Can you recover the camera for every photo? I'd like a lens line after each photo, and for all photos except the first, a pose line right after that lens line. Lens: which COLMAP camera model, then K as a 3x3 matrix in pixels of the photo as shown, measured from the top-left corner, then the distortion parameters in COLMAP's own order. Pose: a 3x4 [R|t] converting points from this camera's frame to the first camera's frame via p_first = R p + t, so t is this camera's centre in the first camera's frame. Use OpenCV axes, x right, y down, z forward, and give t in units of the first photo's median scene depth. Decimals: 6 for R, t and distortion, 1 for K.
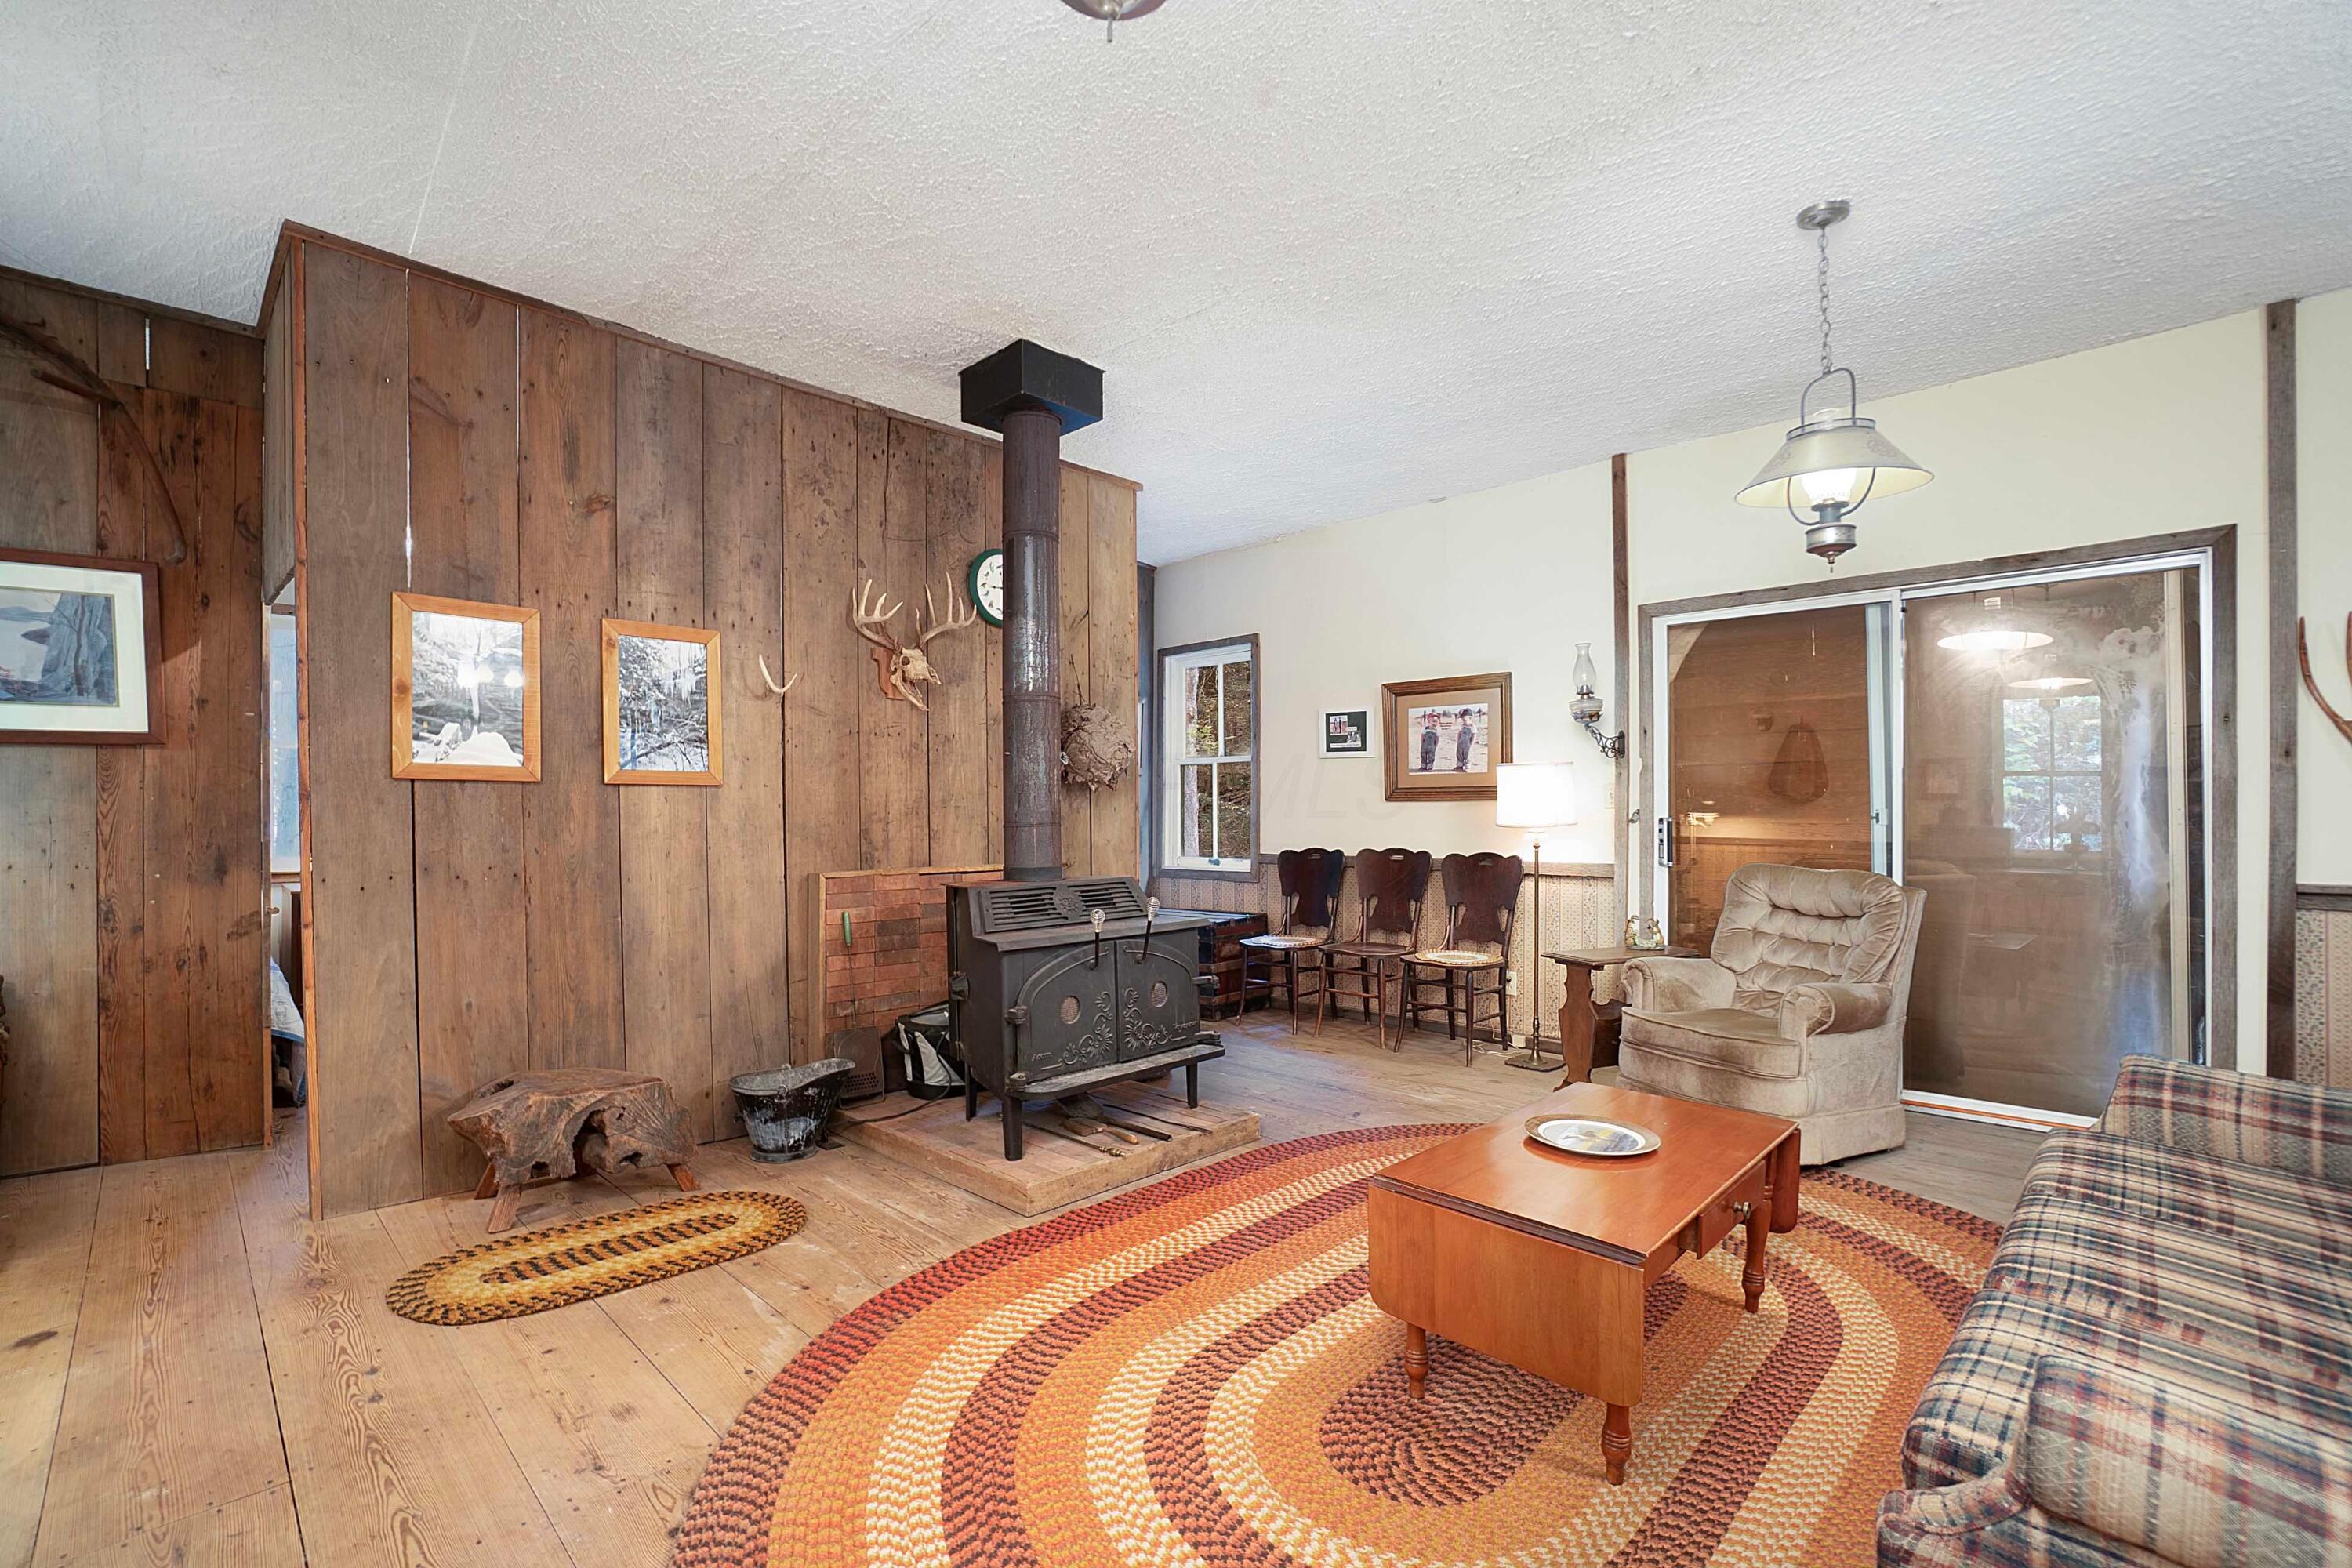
lens RADIAL K [[1082.2, 0, 1168.3], [0, 1082.2, 805.1], [0, 0, 1]] dist [-0.019962, 0.004023]
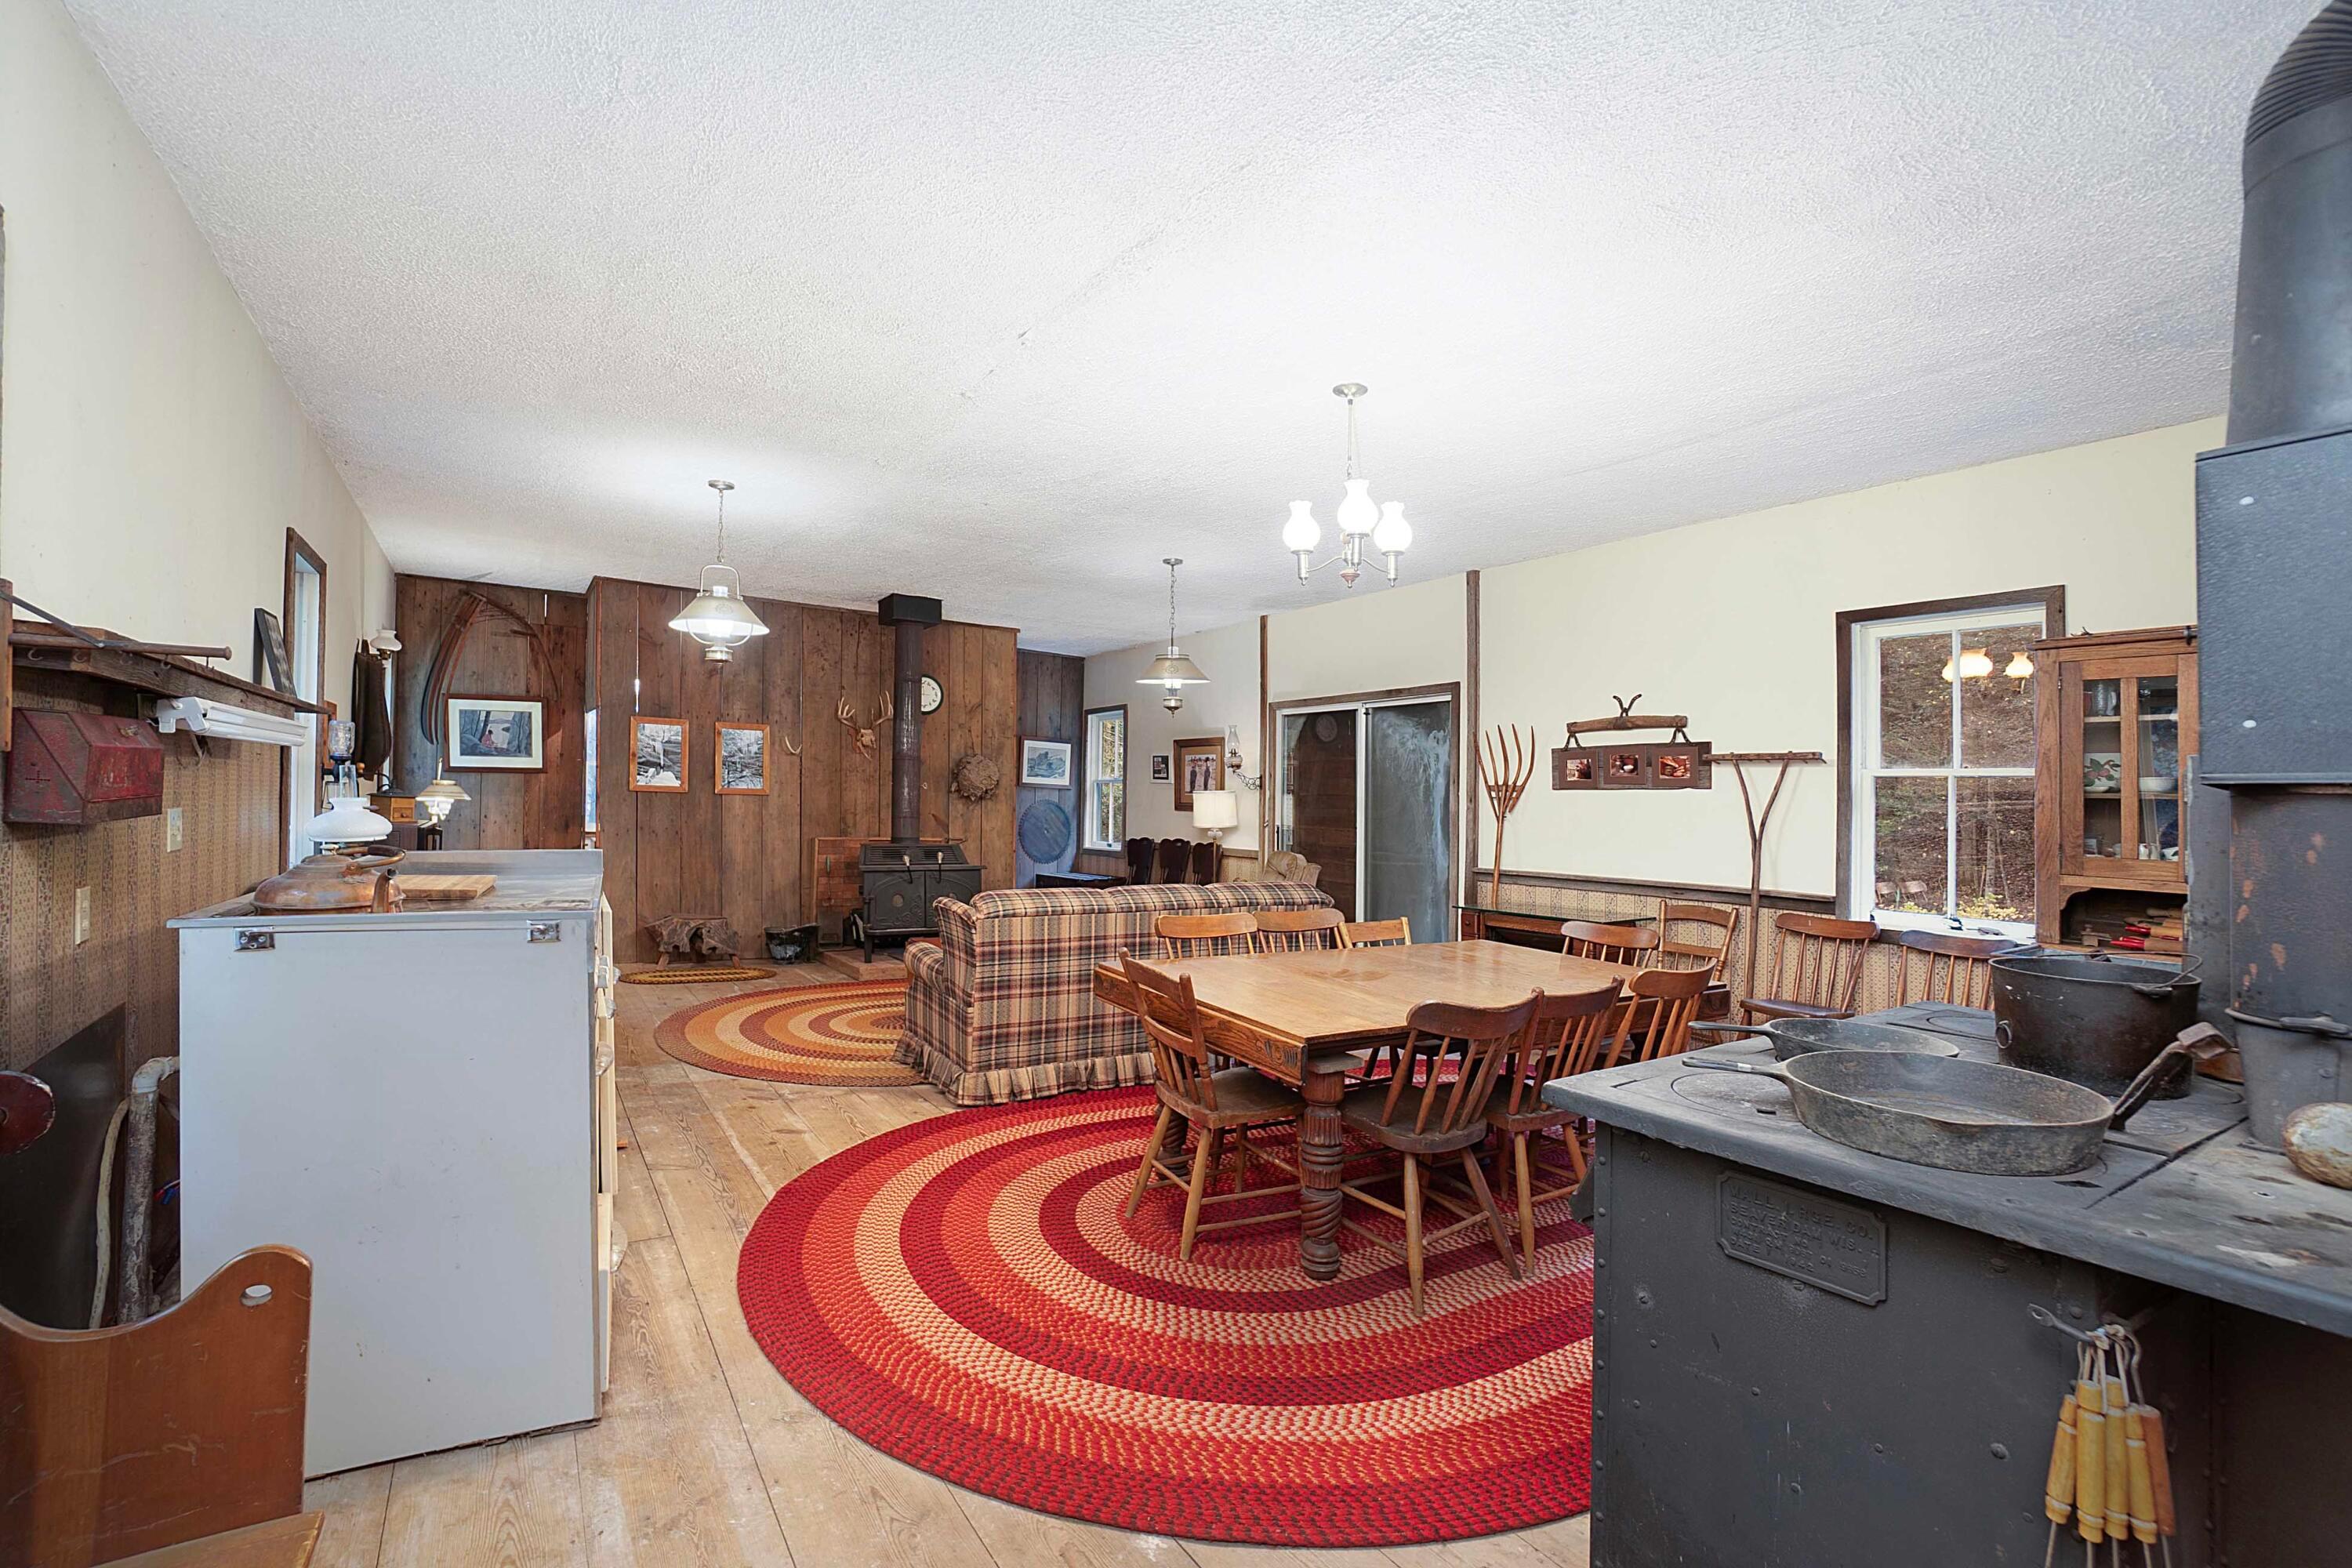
lens RADIAL K [[1082.2, 0, 1180.2], [0, 1082.2, 803.3], [0, 0, 1]] dist [-0.019962, 0.004023]
pose [[0.980276, 0.026761, -0.195814, 0.855625], [-0.026687, 0.999639, 0.003018, -0.031180], [0.195824, 0.002267, 0.980636, -1.007608]]
